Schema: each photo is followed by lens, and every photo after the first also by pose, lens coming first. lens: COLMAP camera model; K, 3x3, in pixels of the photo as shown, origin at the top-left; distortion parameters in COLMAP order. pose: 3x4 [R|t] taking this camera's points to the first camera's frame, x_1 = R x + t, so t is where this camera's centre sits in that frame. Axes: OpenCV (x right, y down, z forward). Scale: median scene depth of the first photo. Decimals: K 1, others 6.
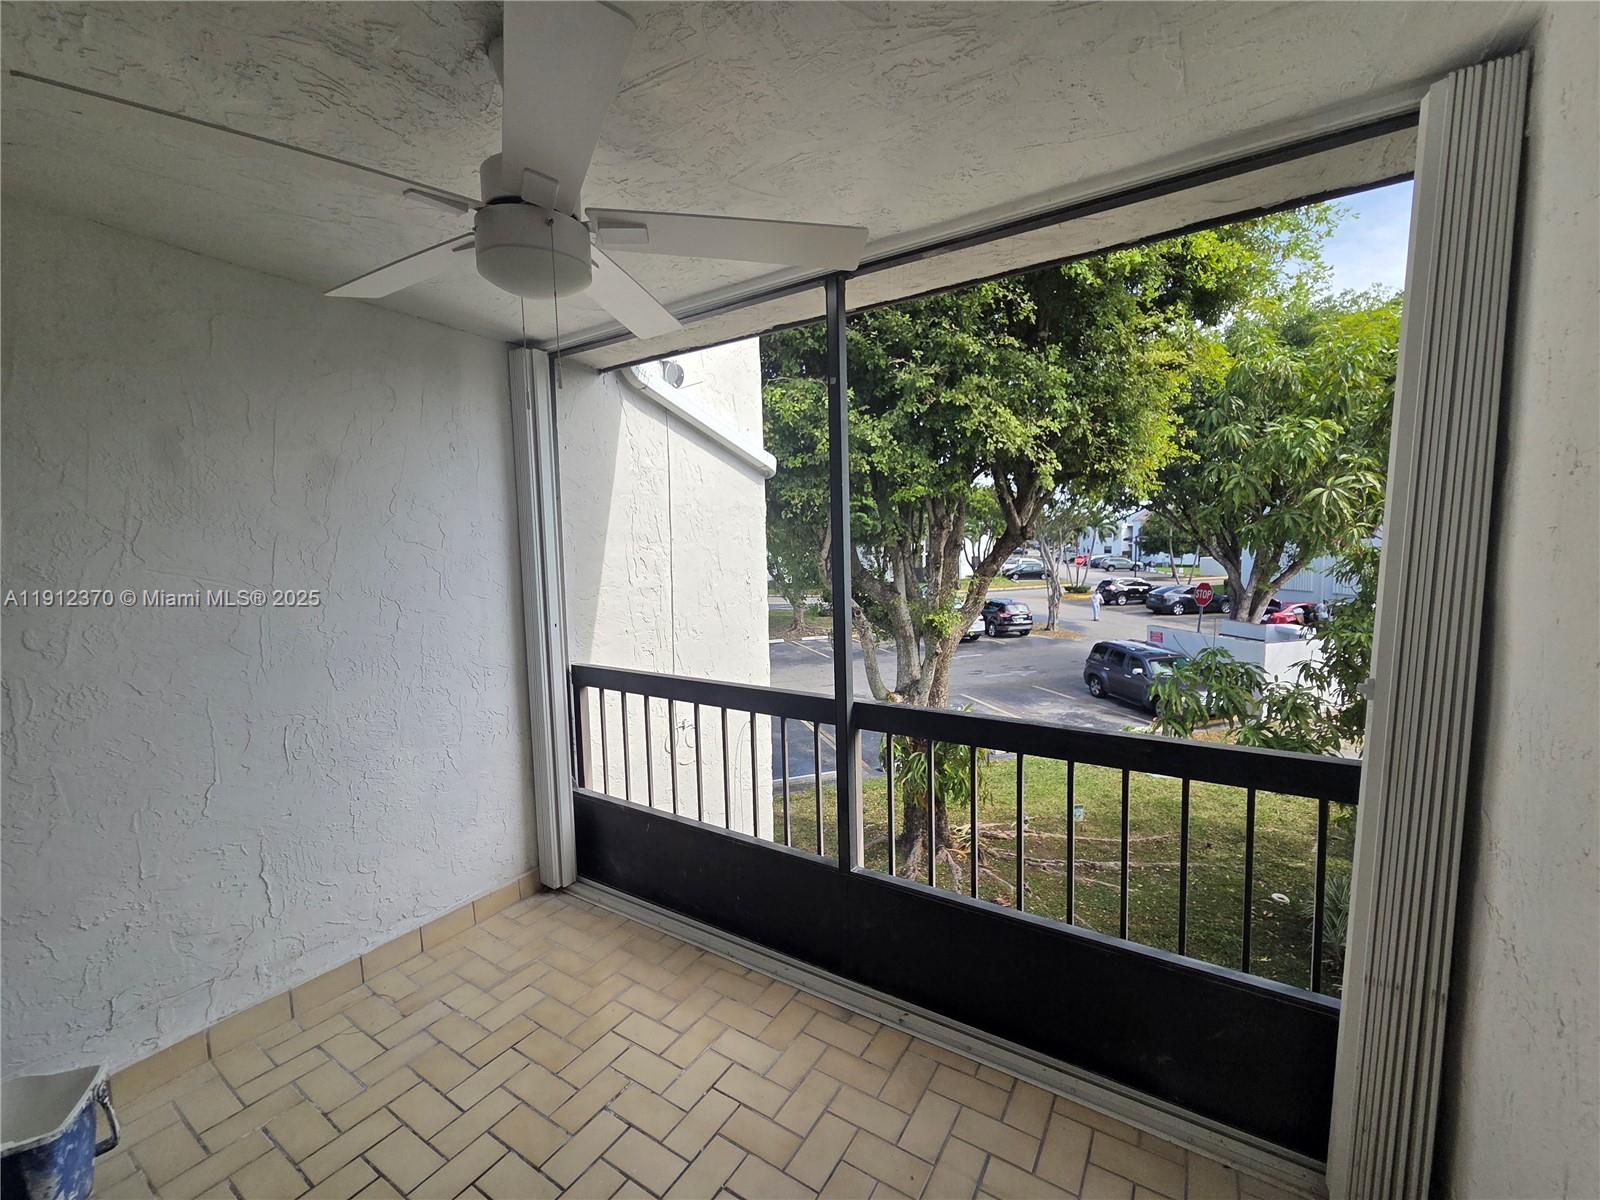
lens RADIAL K [[653.7, 0, 802.5], [0, 653.7, 606.1], [0, 0, 1]] dist [0.002356, -0.001079]
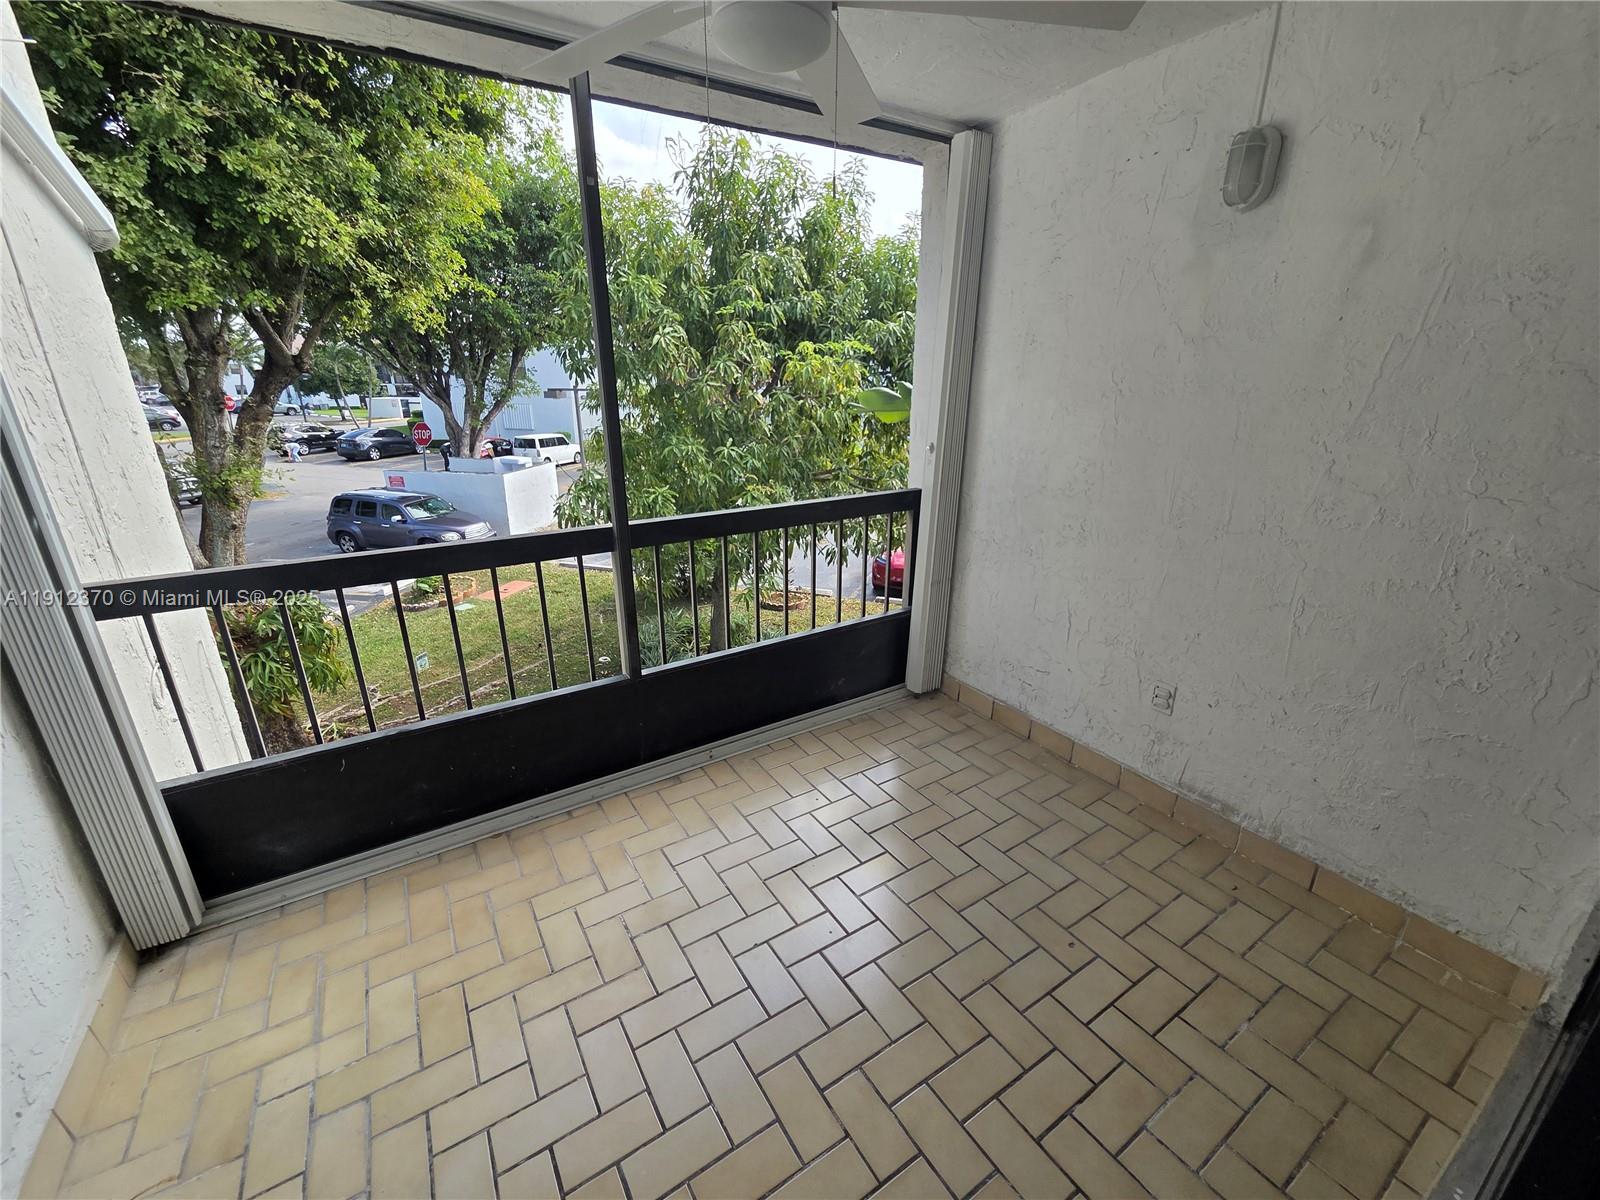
lens RADIAL K [[653.7, 0, 787.0], [0, 653.7, 607.1], [0, 0, 1]] dist [0.002356, -0.001079]
pose [[0.434348, -0.283905, 0.854833, -0.236595], [0.077930, 0.957315, 0.278343, -0.000316], [-0.897368, -0.054280, 0.437932, 0.091013]]
